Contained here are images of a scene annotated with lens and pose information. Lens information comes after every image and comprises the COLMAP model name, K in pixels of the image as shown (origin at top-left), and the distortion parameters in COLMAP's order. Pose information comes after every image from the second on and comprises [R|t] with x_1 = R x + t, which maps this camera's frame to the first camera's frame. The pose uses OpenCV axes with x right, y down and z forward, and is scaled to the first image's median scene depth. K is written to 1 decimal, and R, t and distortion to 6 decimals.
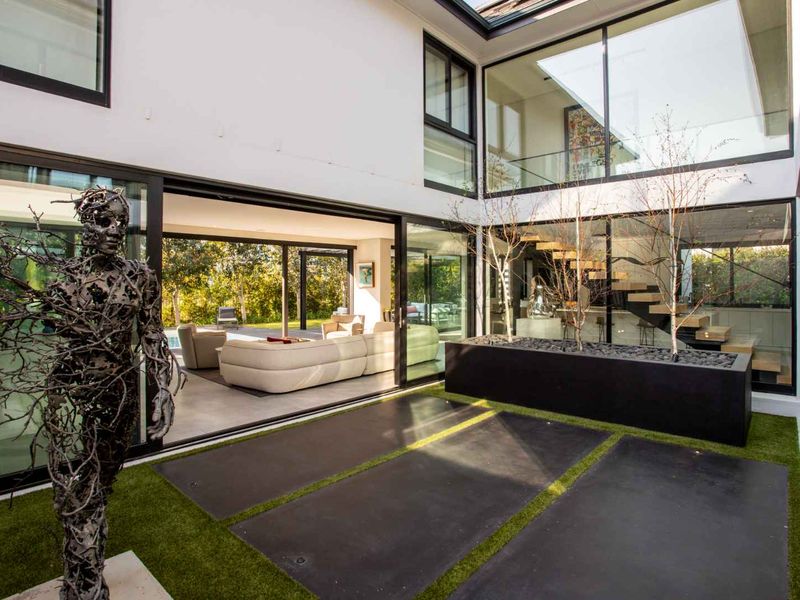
lens RADIAL K [[441.2, 0, 398.4], [0, 441.2, 285.5], [0, 0, 1]] dist [-0.034128, 0.001685]
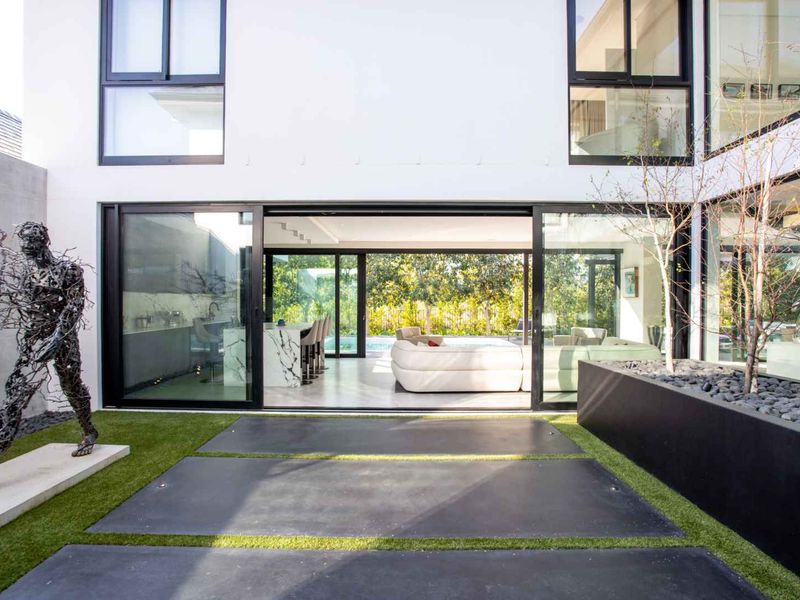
lens RADIAL K [[441.2, 0, 403.8], [0, 441.2, 298.5], [0, 0, 1]] dist [-0.034128, 0.001685]
pose [[0.666812, 0.000798, -0.745225, 0.187759], [-0.008667, 0.999940, -0.006684, 0.010238], [0.745175, 0.010915, 0.666779, 0.106759]]
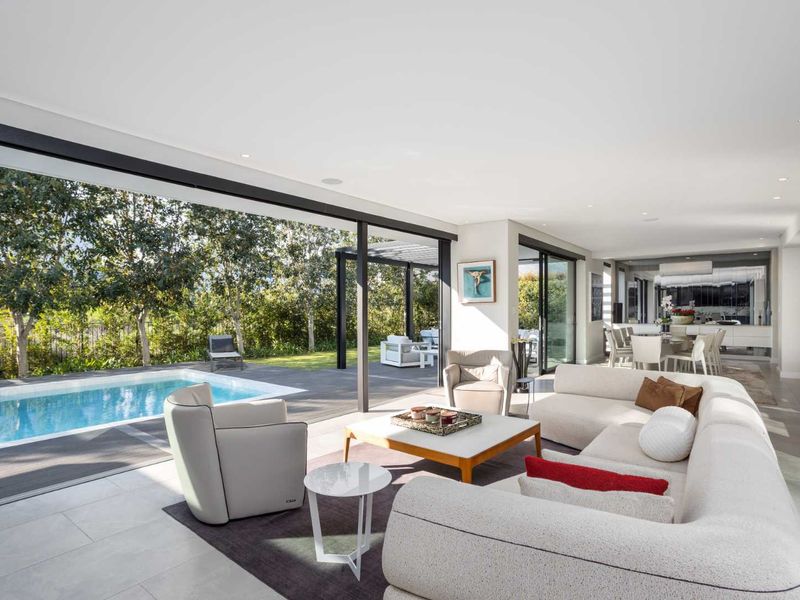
lens RADIAL K [[441.2, 0, 399.0], [0, 441.2, 306.6], [0, 0, 1]] dist [-0.034128, 0.001685]
pose [[0.997908, 0.000868, 0.064649, -0.162242], [-0.000163, 0.999940, -0.010918, 0.011344], [-0.064655, 0.010885, 0.997848, 0.309510]]
